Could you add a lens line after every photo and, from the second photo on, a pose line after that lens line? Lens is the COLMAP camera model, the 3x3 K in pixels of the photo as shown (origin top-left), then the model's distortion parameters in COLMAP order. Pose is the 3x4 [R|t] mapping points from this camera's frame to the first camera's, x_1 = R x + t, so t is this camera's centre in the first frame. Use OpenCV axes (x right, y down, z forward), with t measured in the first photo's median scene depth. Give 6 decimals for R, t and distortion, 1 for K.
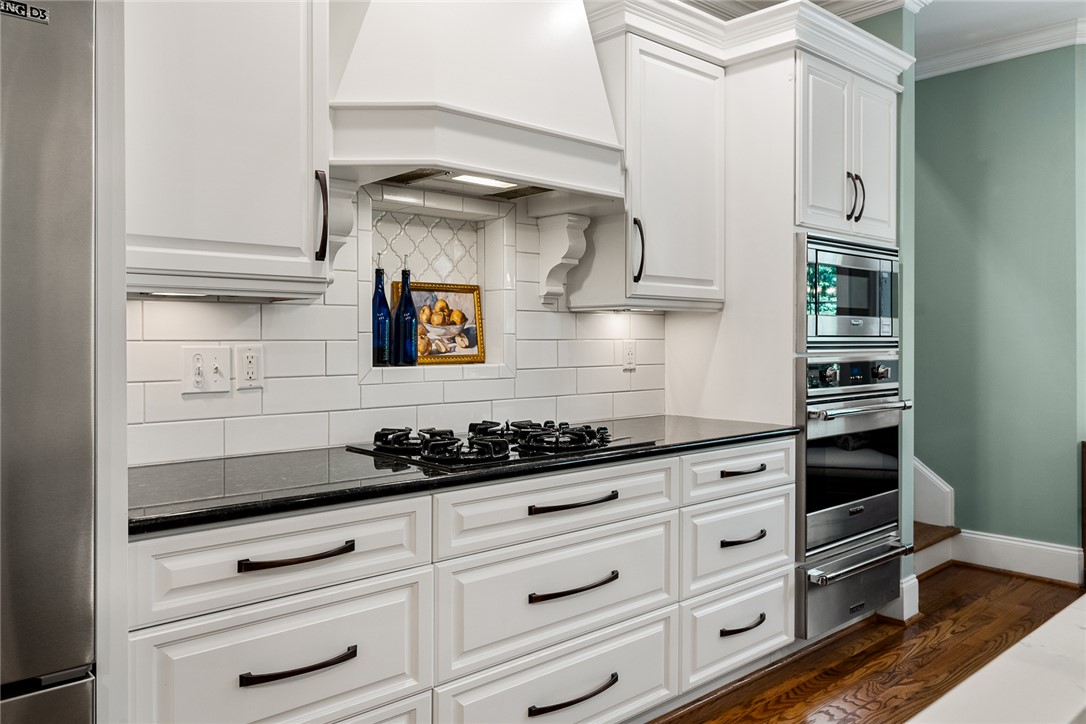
lens RADIAL K [[823.4, 0, 544.3], [0, 823.4, 341.9], [0, 0, 1]] dist [0.002578, 0.001898]
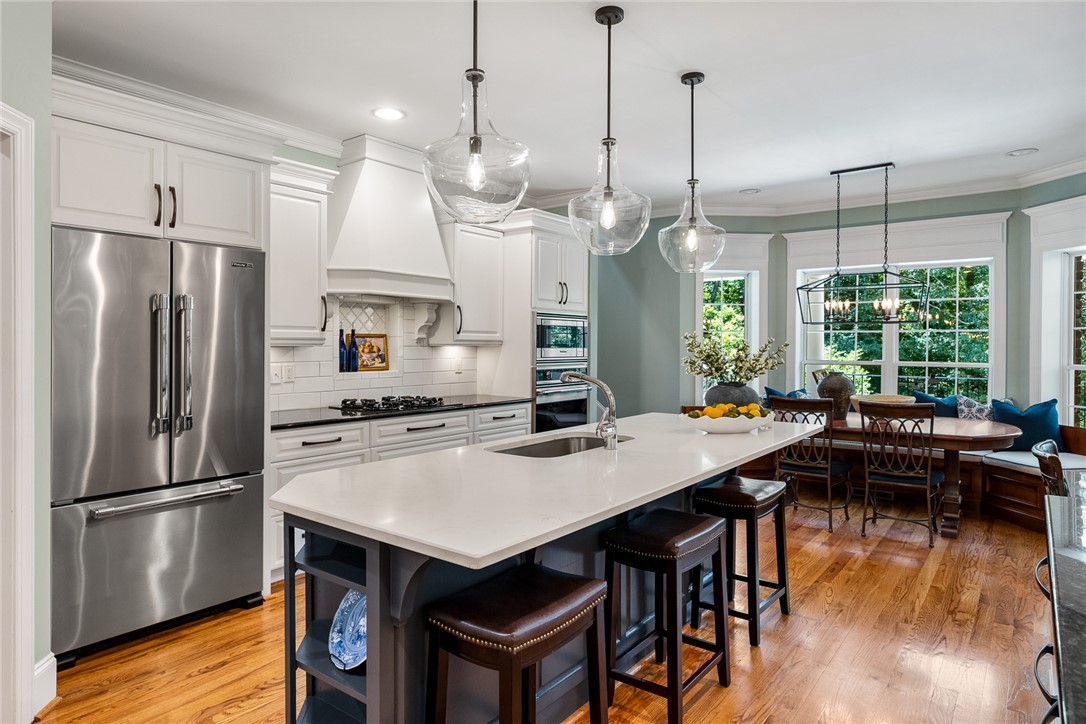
lens RADIAL K [[640.1, 0, 540.2], [0, 640.1, 345.9], [0, 0, 1]] dist [0.000592, 0.000046]
pose [[0.985917, 0.005168, 0.167154, 0.040826], [-0.005253, 0.999986, 0.000069, -0.041764], [-0.167151, -0.000946, 0.985931, -0.760677]]
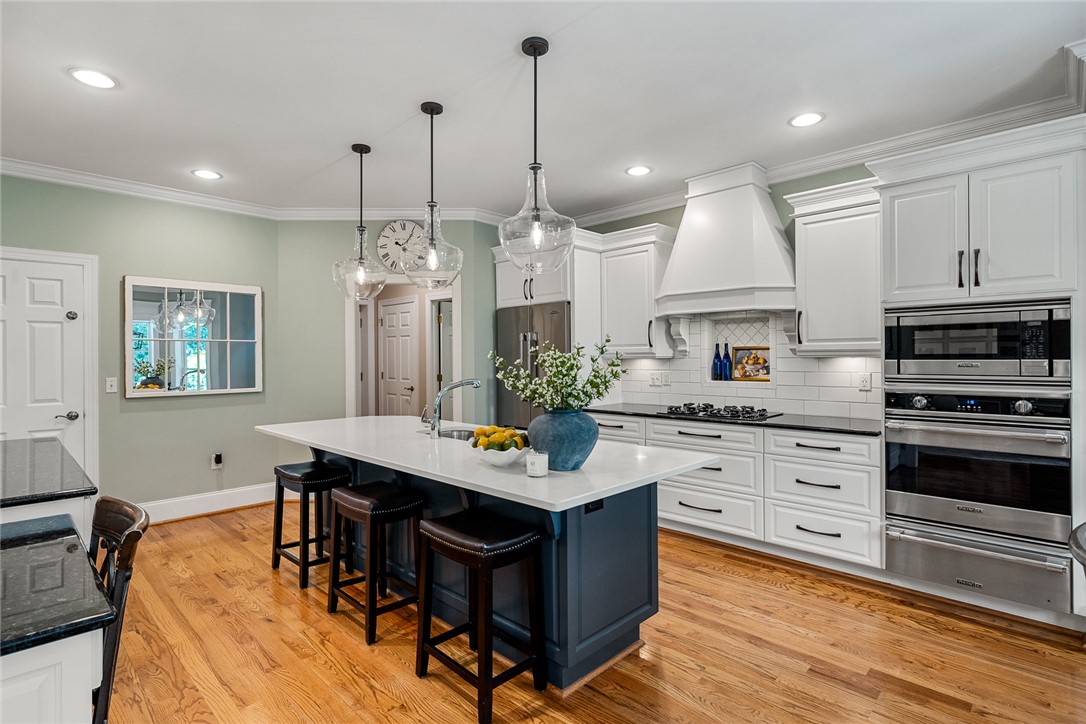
lens RADIAL K [[543.5, 0, 539.8], [0, 543.5, 358.1], [0, 0, 1]] dist [-0.000141, -0.000505]
pose [[0.044934, 0.003176, -0.998985, 1.390124], [0.005055, 0.999981, 0.003407, -0.046756], [0.998977, -0.005203, 0.044917, 0.327406]]
